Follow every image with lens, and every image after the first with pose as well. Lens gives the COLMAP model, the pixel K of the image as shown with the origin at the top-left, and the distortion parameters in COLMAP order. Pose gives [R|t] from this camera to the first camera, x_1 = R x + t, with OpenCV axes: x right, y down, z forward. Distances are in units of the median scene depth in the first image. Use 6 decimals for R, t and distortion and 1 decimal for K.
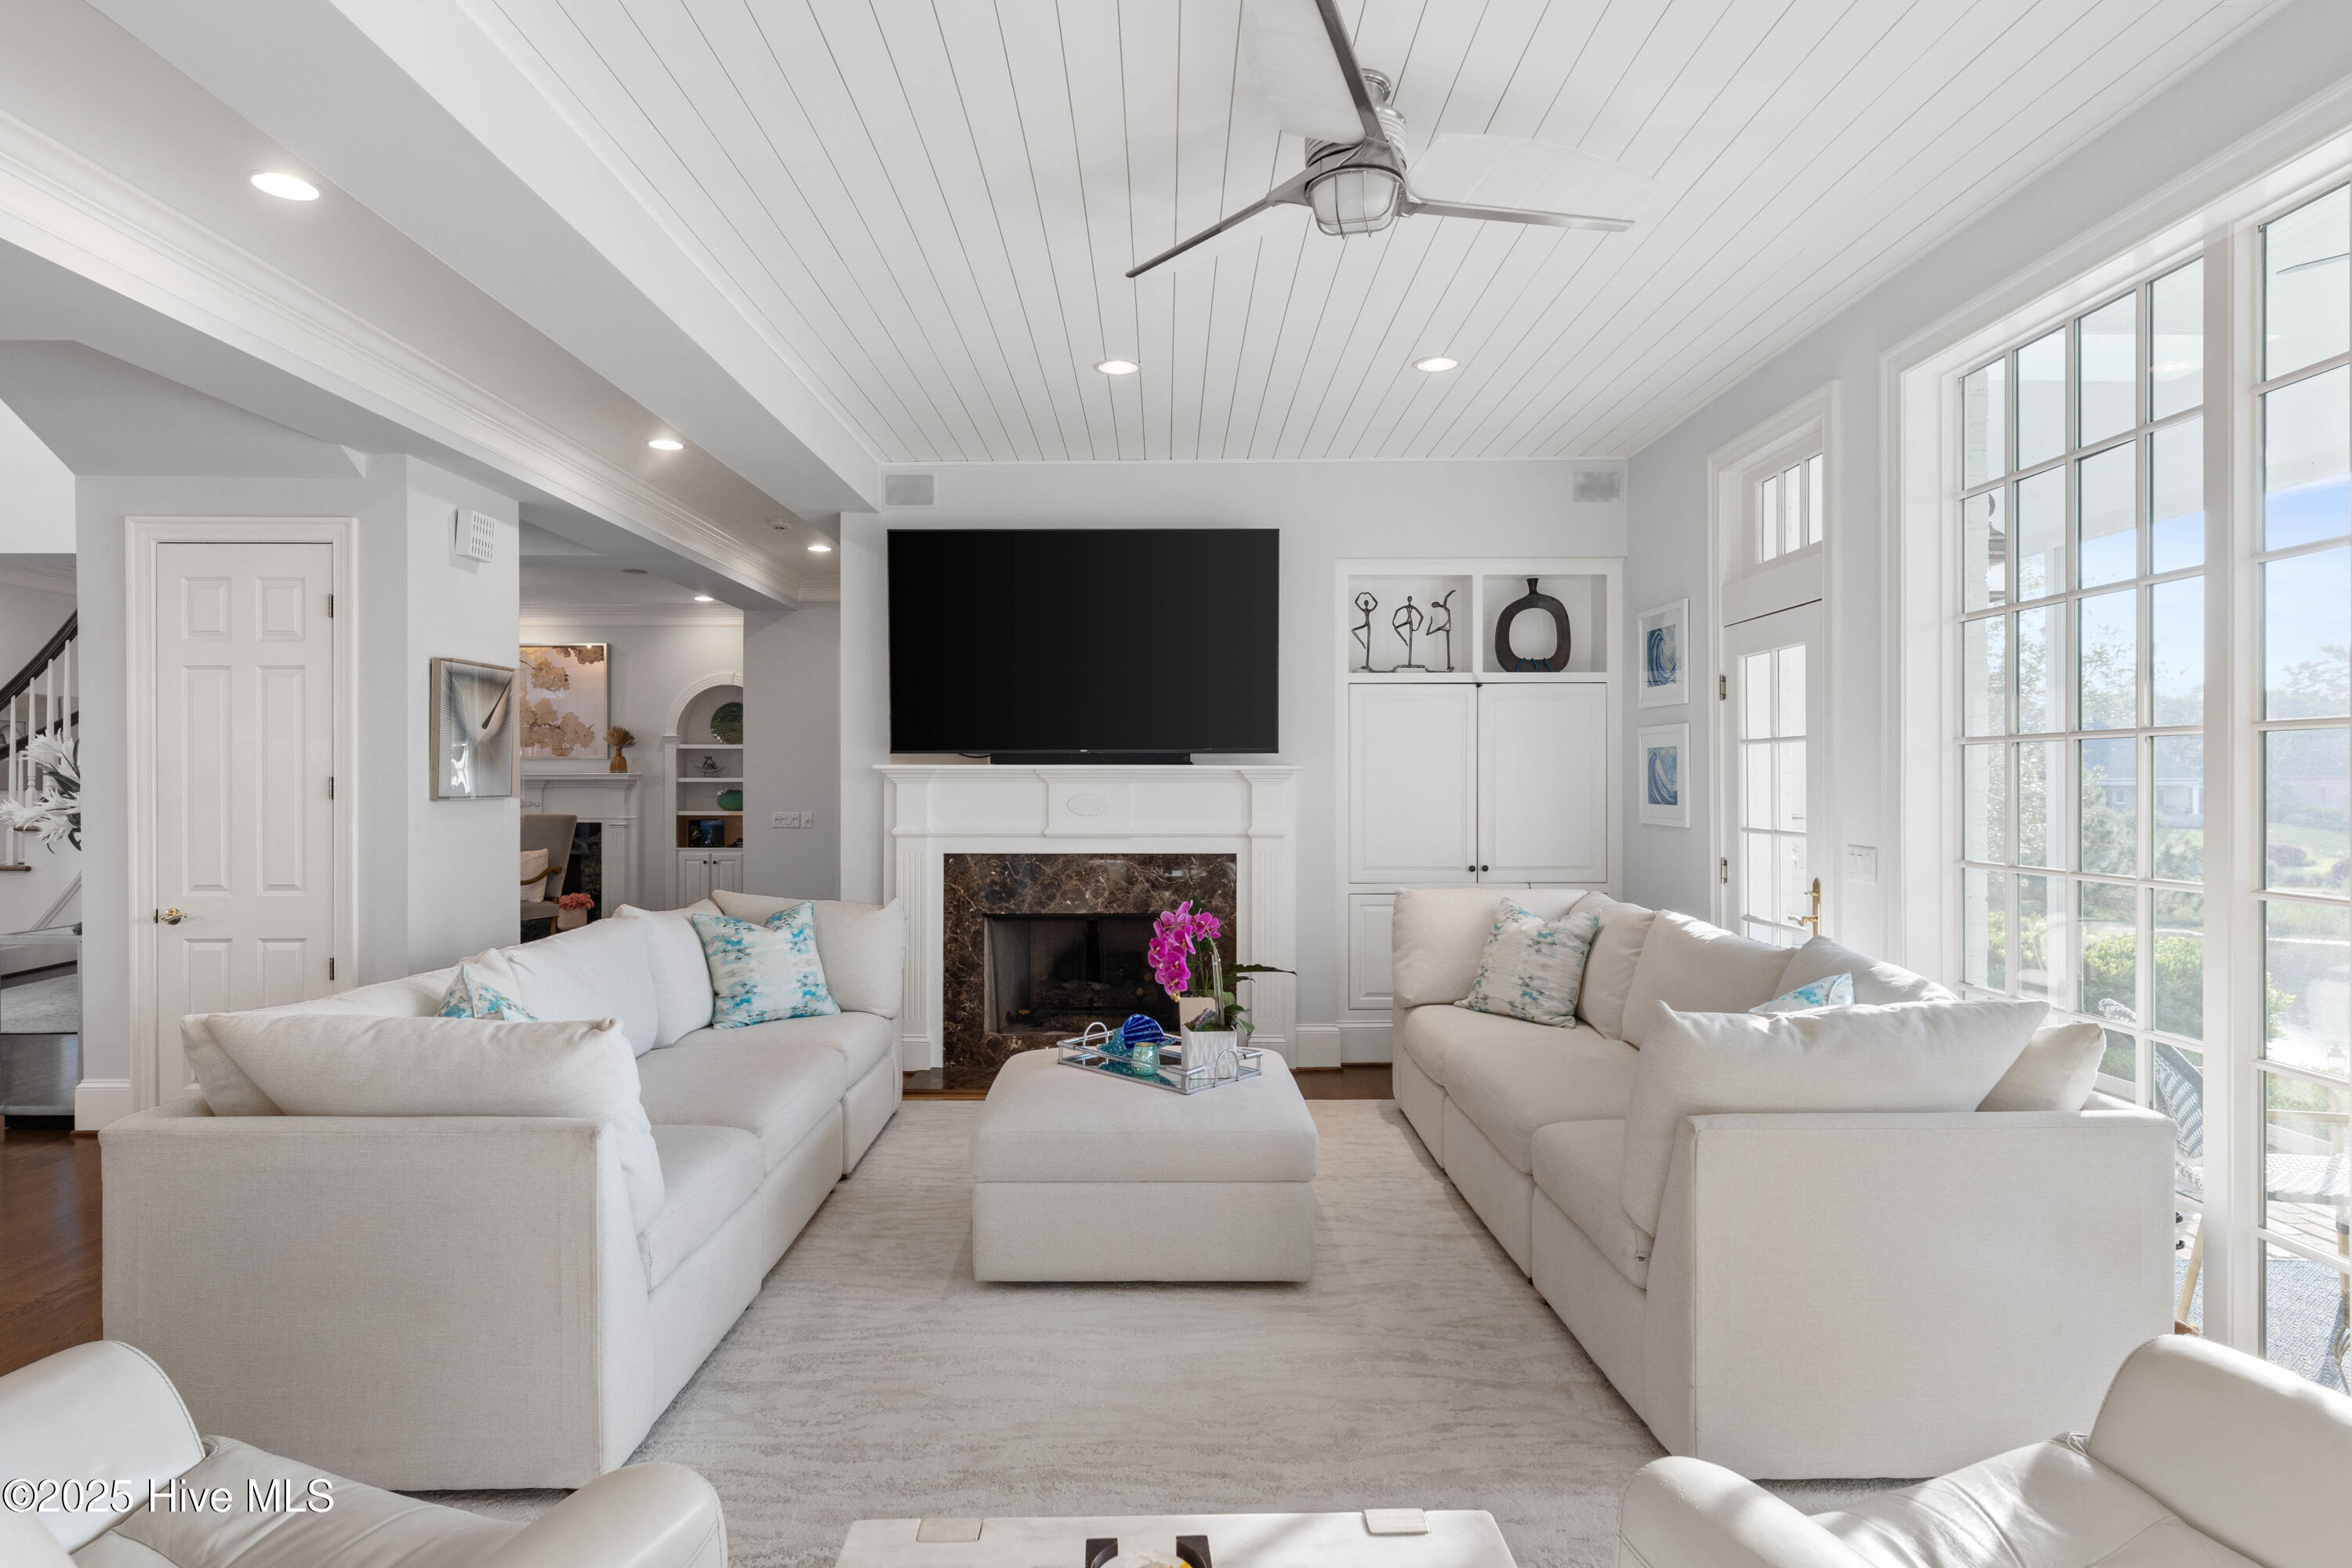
lens RADIAL K [[1256.4, 0, 1160.3], [0, 1256.4, 786.0], [0, 0, 1]] dist [0.001364, 0.000073]
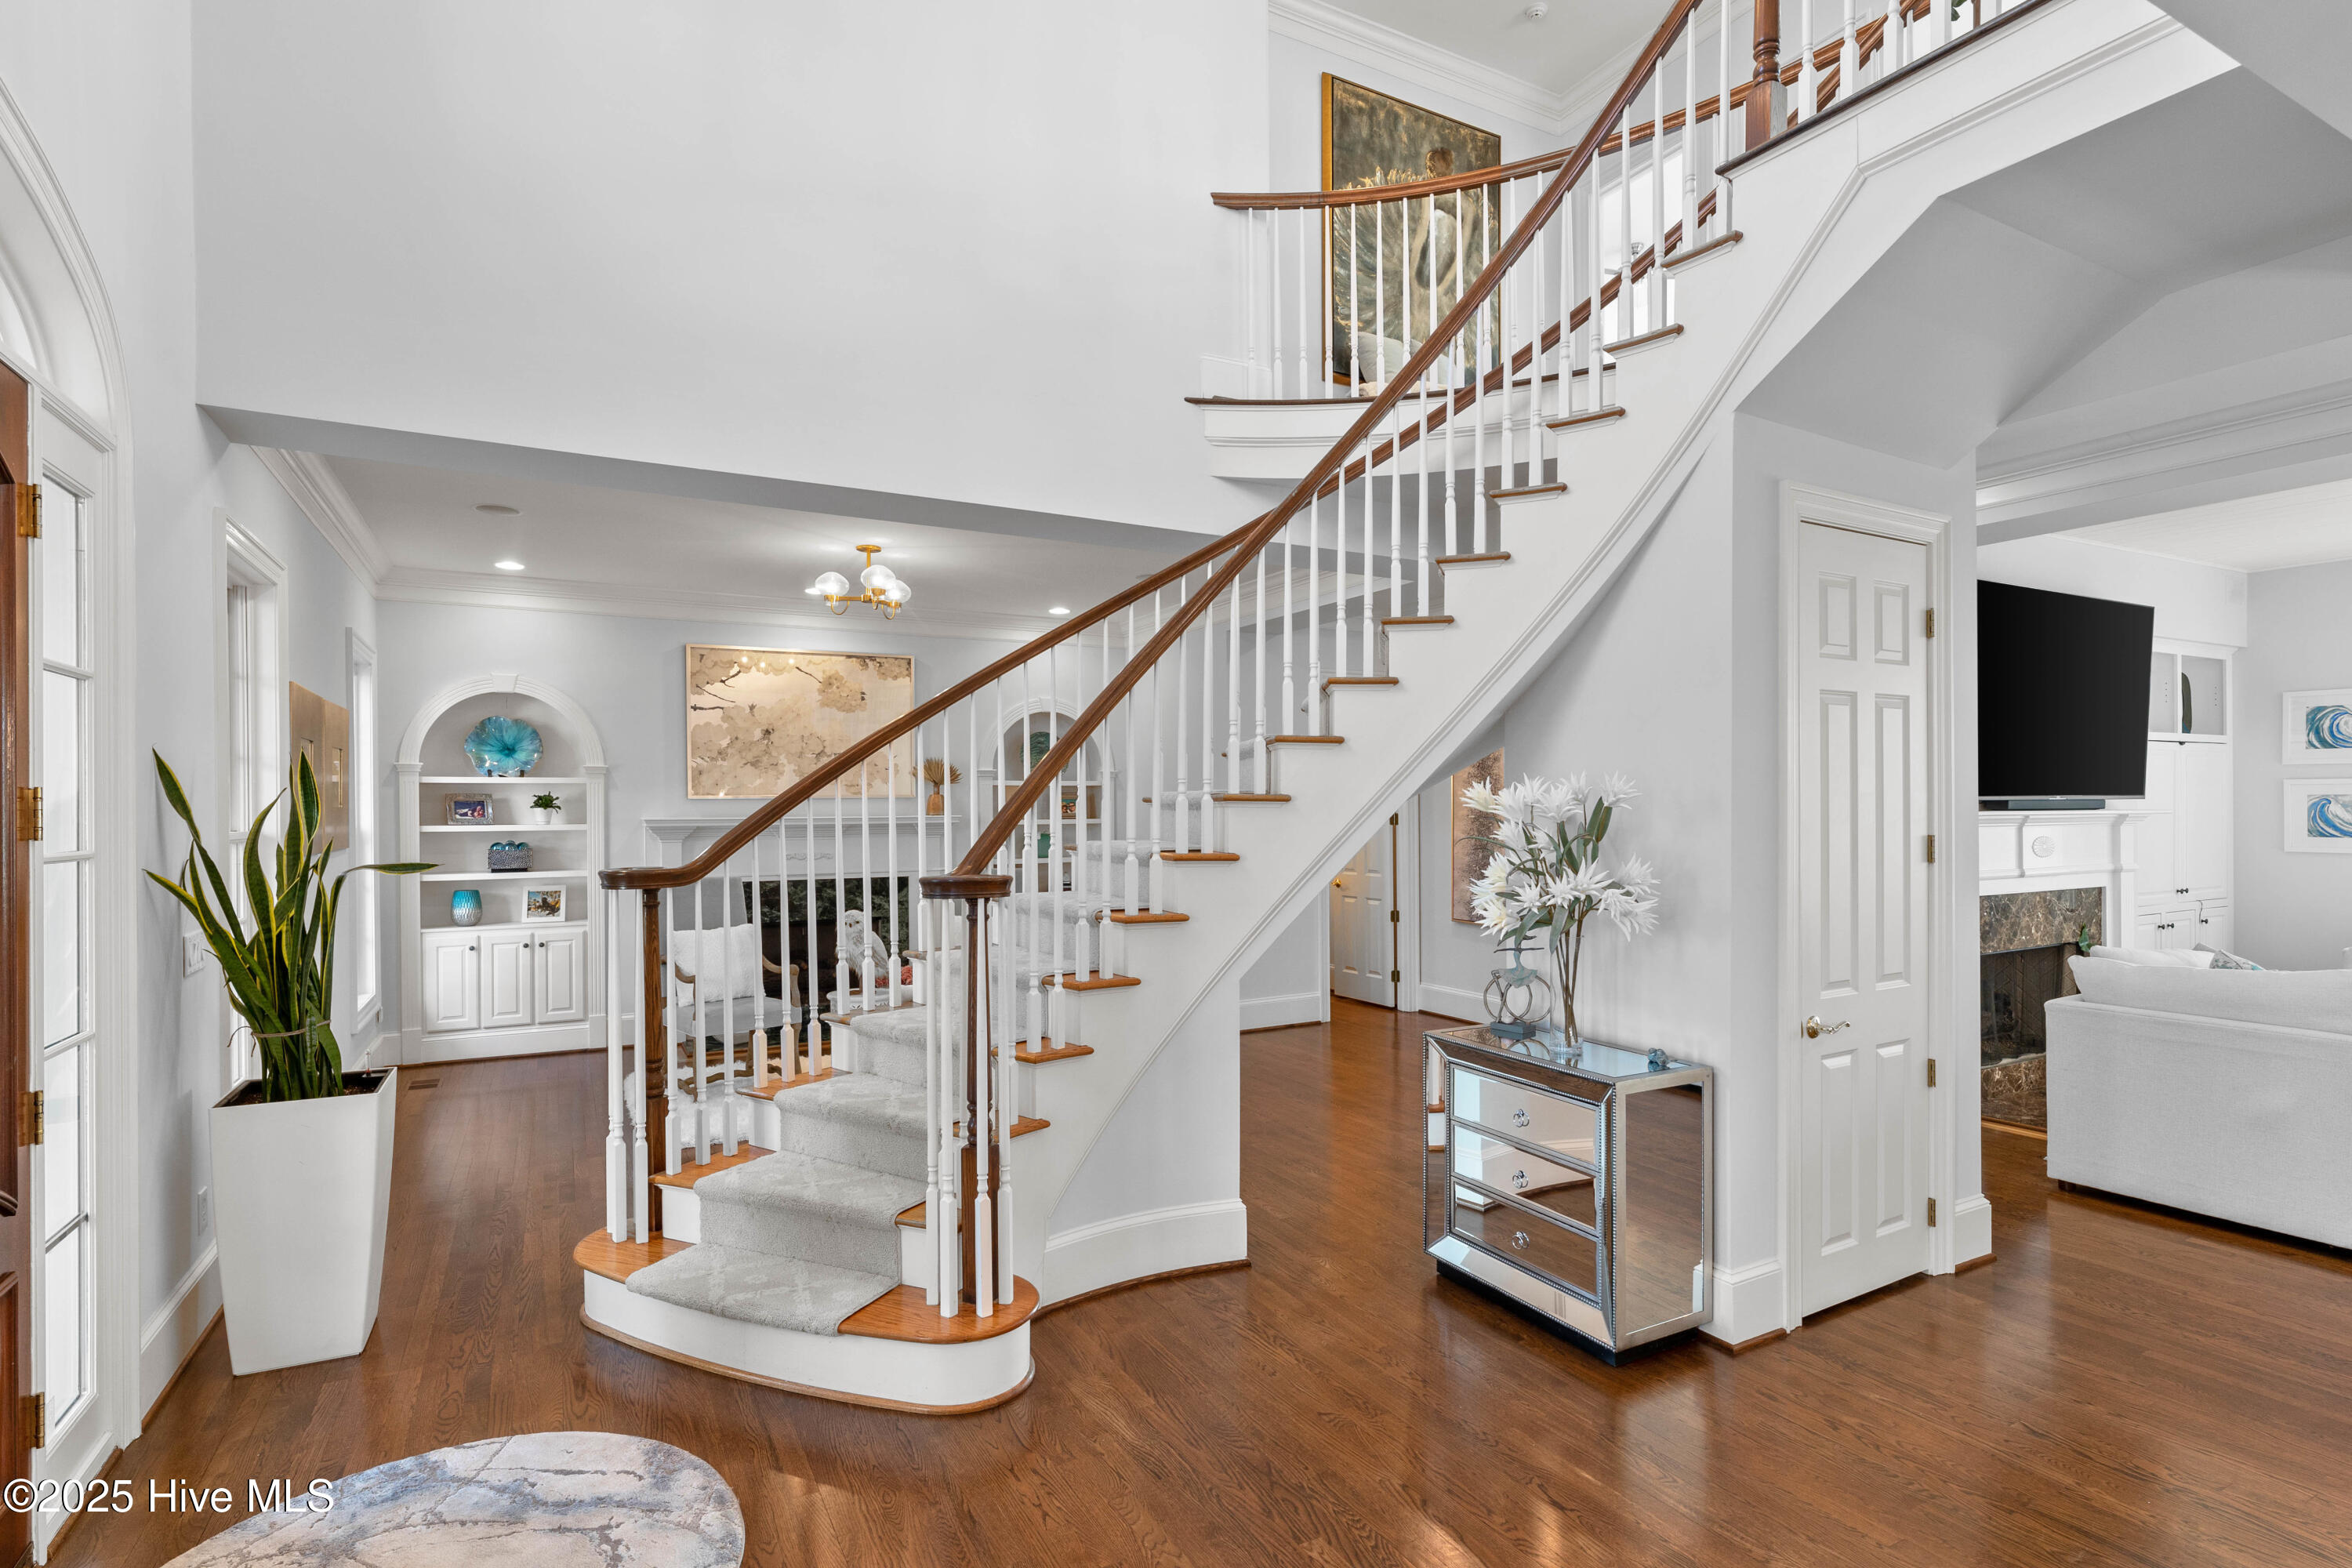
lens RADIAL K [[1170.2, 0, 1164.5], [0, 1170.2, 789.9], [0, 0, 1]] dist [0.000110, 0.001005]
pose [[0.879453, 0.000559, 0.475985, -1.219549], [0.008158, 0.999835, -0.016247, -0.023985], [-0.475916, 0.018171, 0.879303, 0.477211]]
